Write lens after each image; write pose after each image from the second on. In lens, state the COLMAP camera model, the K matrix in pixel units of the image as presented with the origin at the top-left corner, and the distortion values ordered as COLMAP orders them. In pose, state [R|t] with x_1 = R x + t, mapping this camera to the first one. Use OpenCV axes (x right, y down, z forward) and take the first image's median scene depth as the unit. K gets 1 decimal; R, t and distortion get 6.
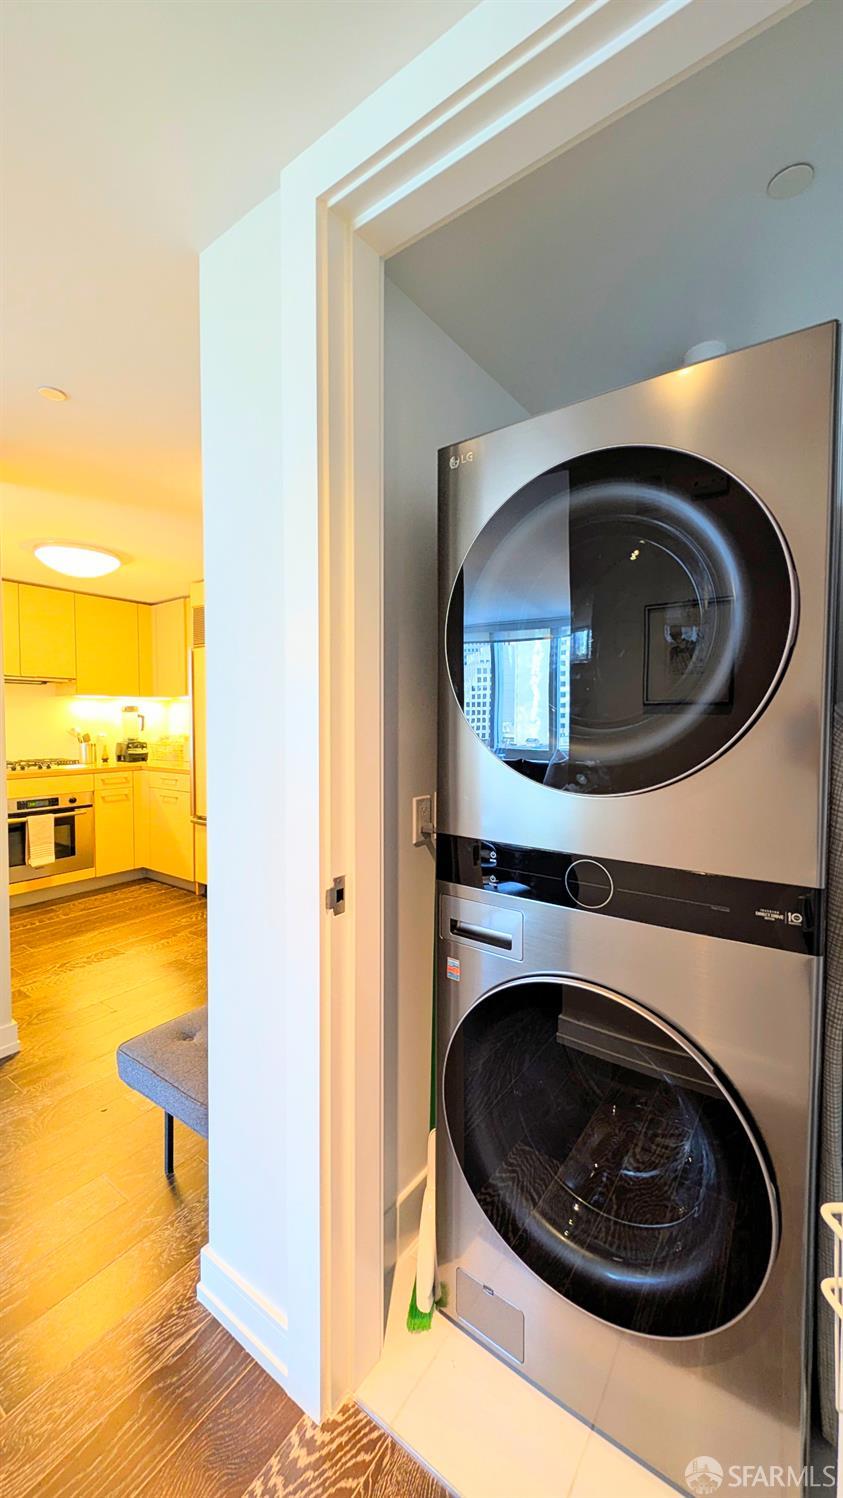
lens RADIAL K [[576.6, 0, 417.3], [0, 576.6, 740.3], [0, 0, 1]] dist [-0.000253, -0.000035]
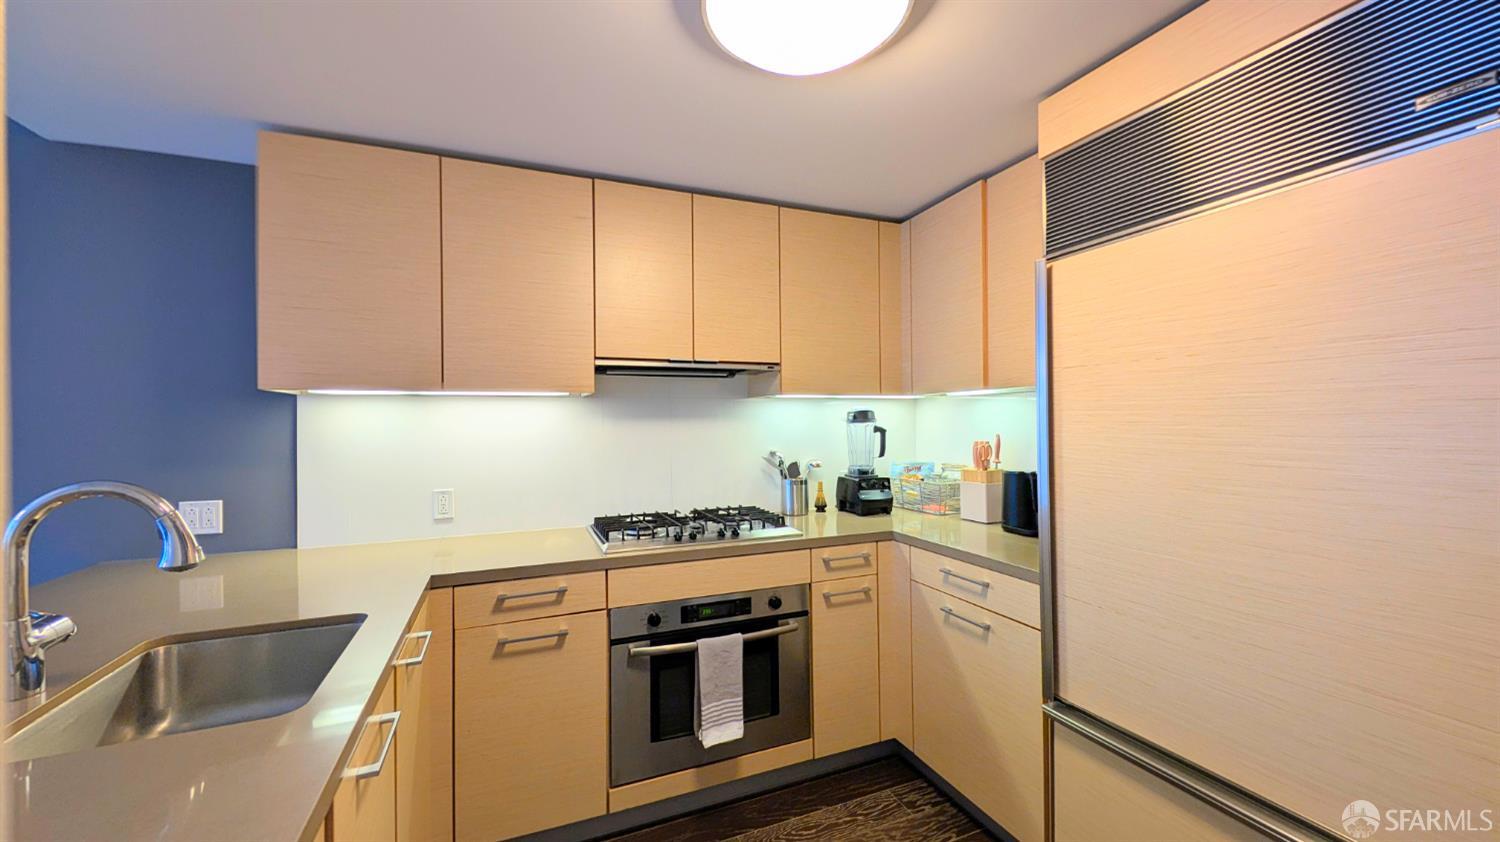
lens RADIAL K [[561.0, 0, 750.6], [0, 561.0, 419.0], [0, 0, 1]] dist [0.000642, -0.003085]
pose [[0.851337, -0.006135, -0.524584, -0.341343], [-0.008736, 0.999627, -0.025868, -0.041758], [0.524547, 0.026605, 0.850966, 0.541524]]
